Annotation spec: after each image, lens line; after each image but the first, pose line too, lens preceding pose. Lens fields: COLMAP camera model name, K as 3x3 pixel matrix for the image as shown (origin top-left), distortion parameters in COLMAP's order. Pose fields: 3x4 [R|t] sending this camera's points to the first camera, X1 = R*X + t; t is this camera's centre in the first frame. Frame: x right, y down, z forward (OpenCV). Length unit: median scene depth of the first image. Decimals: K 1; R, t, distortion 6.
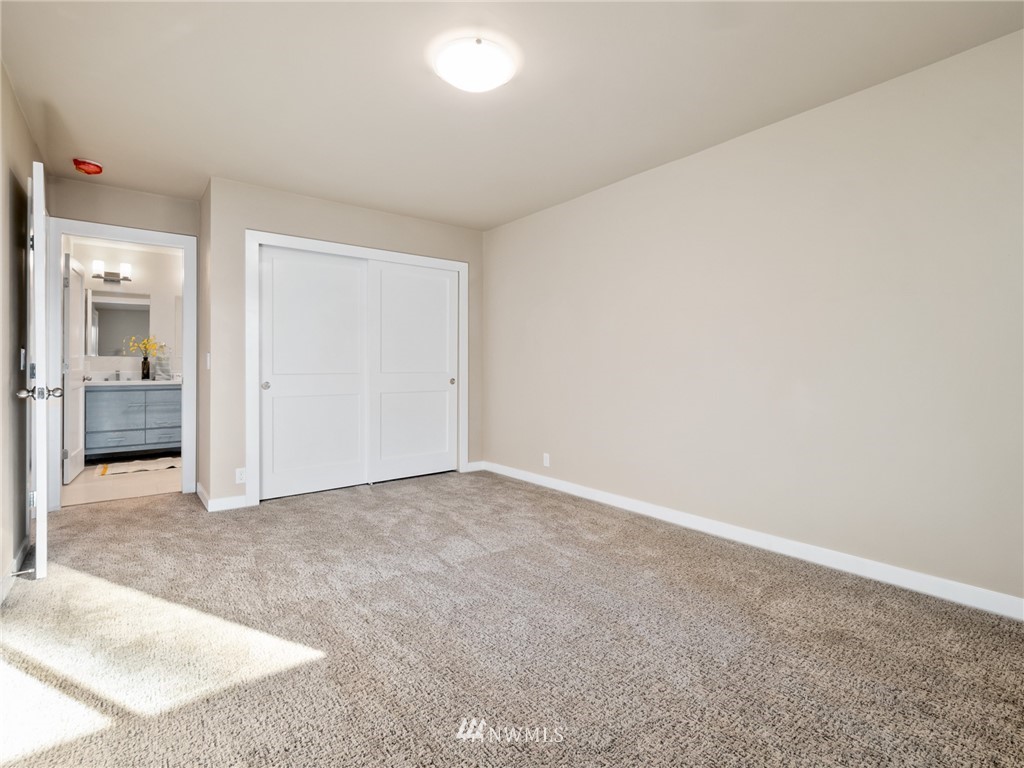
lens RADIAL K [[493.5, 0, 518.0], [0, 493.5, 361.0], [0, 0, 1]] dist [-0.003719, 0.000140]
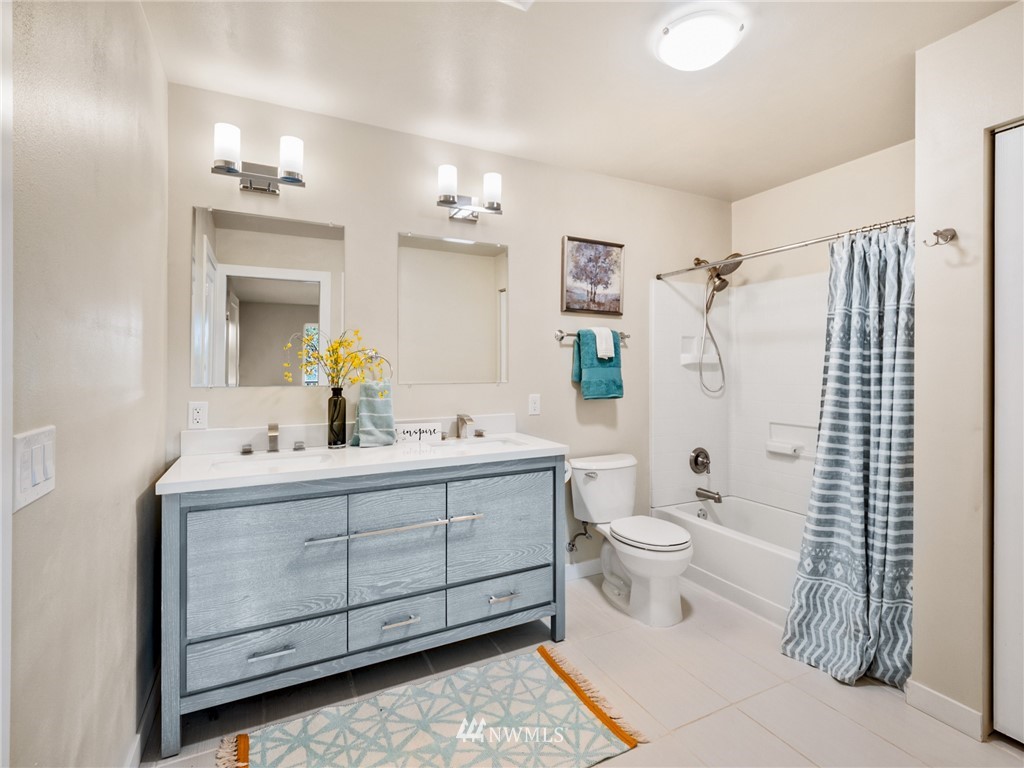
lens RADIAL K [[493.5, 0, 512.5], [0, 493.5, 377.7], [0, 0, 1]] dist [-0.003719, 0.000140]
pose [[0.974864, 0.003124, -0.222780, -0.551639], [-0.001176, 0.999960, 0.008879, -0.018493], [0.222799, -0.008394, 0.974828, 0.674440]]
